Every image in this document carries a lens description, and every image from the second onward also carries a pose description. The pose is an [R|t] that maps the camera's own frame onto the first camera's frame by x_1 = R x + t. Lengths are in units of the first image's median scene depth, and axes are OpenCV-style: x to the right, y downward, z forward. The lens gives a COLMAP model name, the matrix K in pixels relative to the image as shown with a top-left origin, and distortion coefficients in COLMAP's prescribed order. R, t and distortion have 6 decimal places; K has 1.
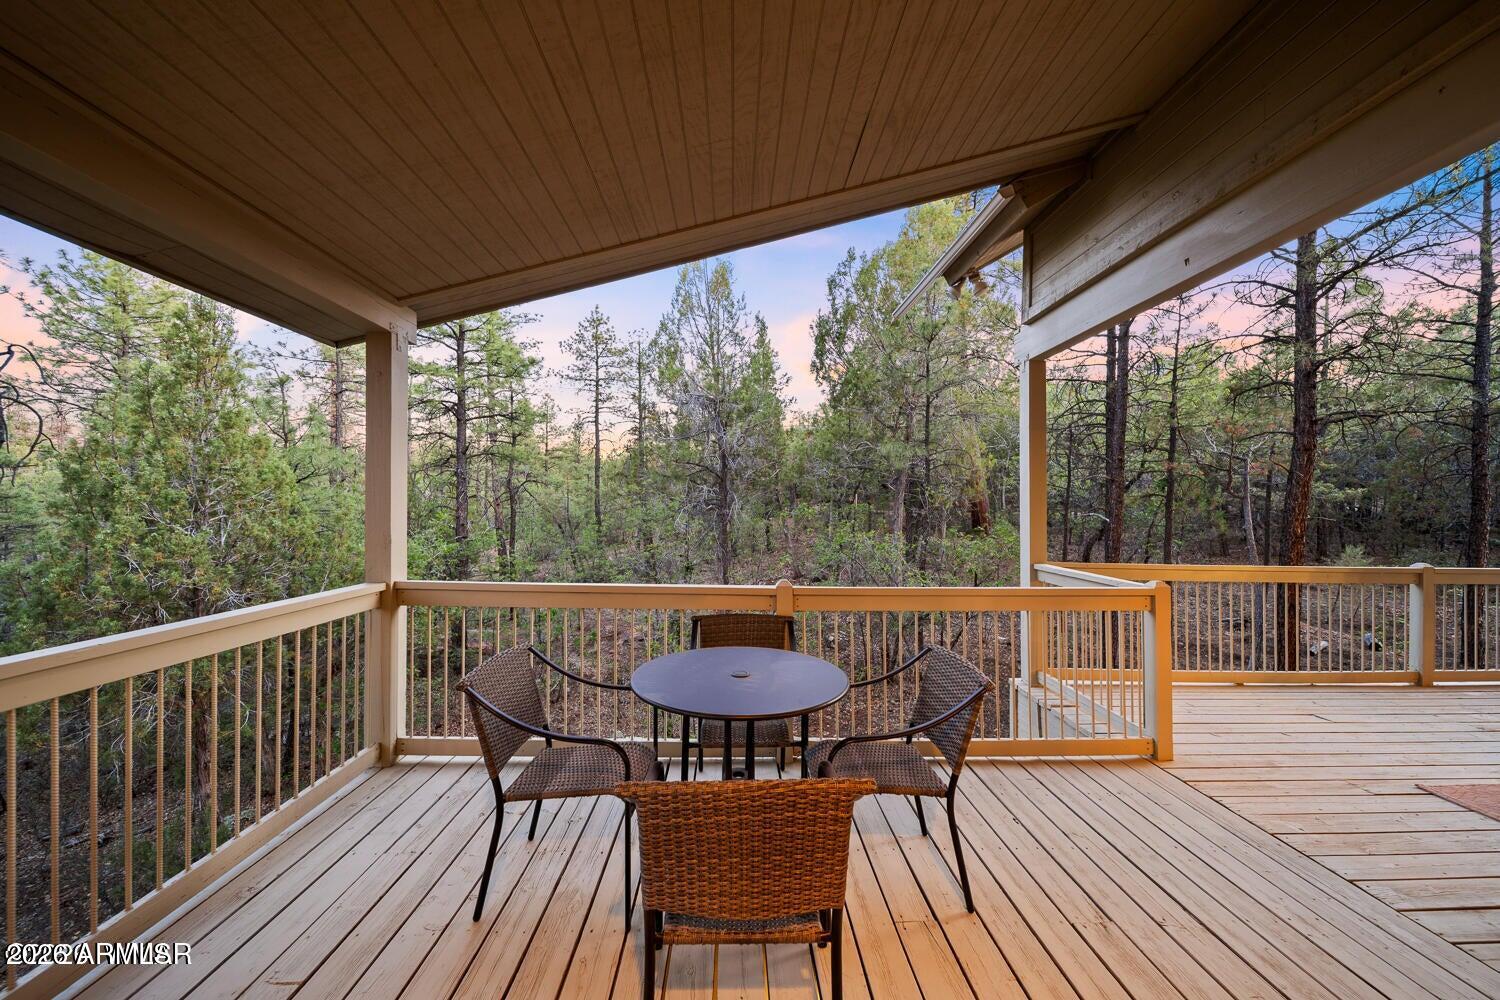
lens RADIAL K [[538.8, 0, 748.8], [0, 538.8, 504.2], [0, 0, 1]] dist [0.006643, -0.000972]
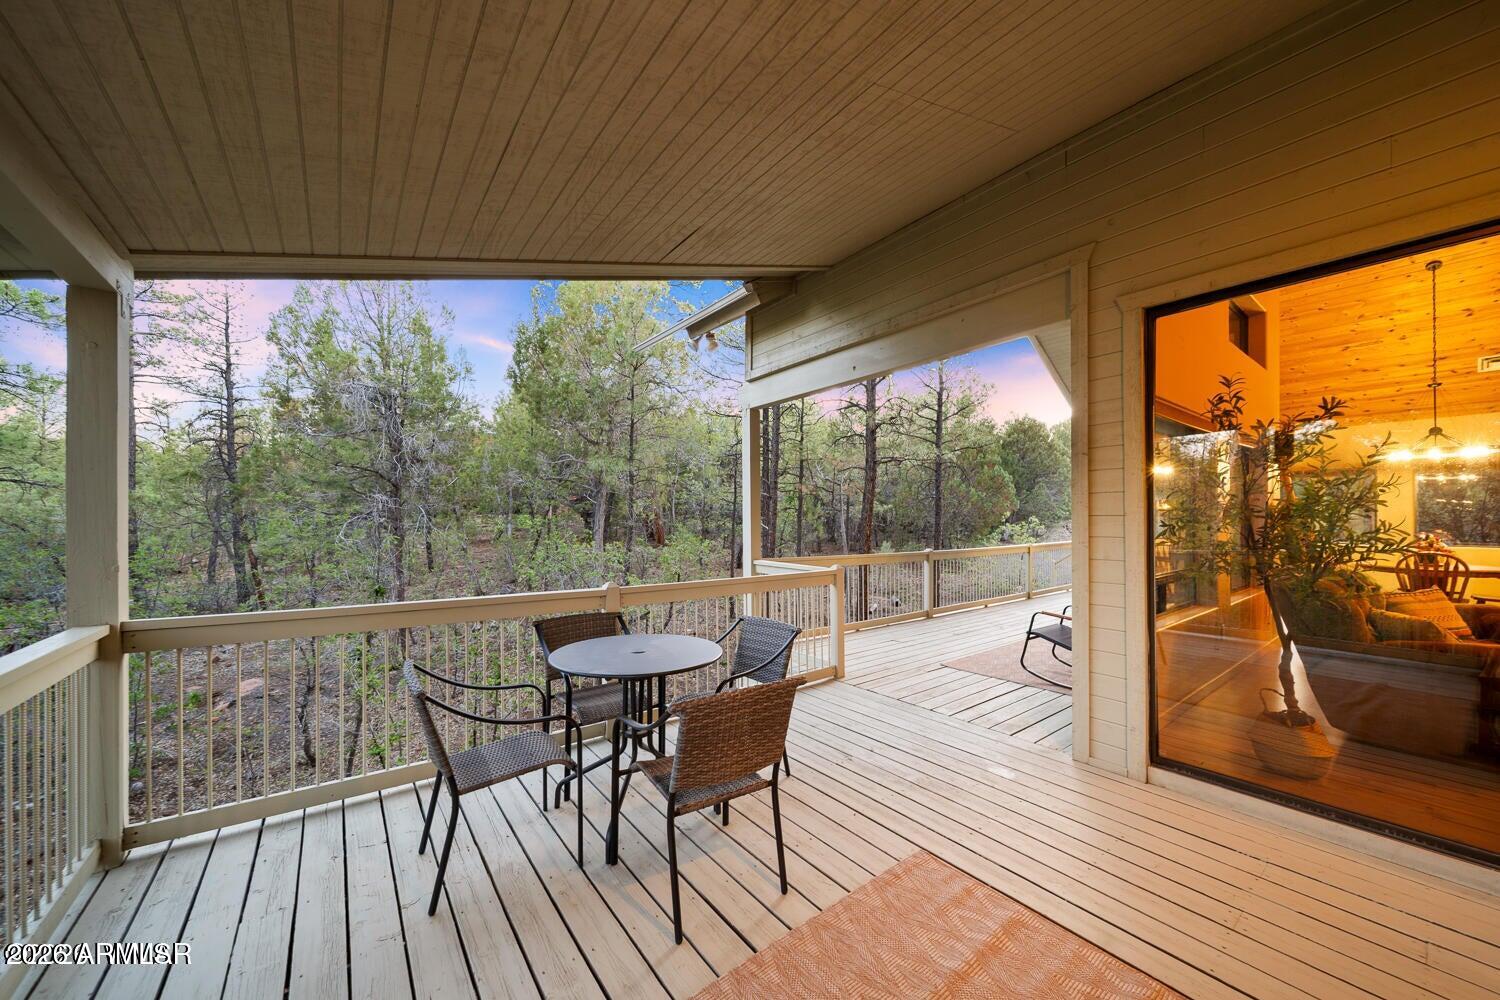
lens RADIAL K [[538.8, 0, 760.0], [0, 538.8, 512.7], [0, 0, 1]] dist [0.006643, -0.000972]
pose [[0.806121, 0.000336, 0.591751, -0.310612], [0.002116, 0.999992, -0.003450, -0.004031], [-0.591747, 0.004033, 0.806114, -0.116292]]
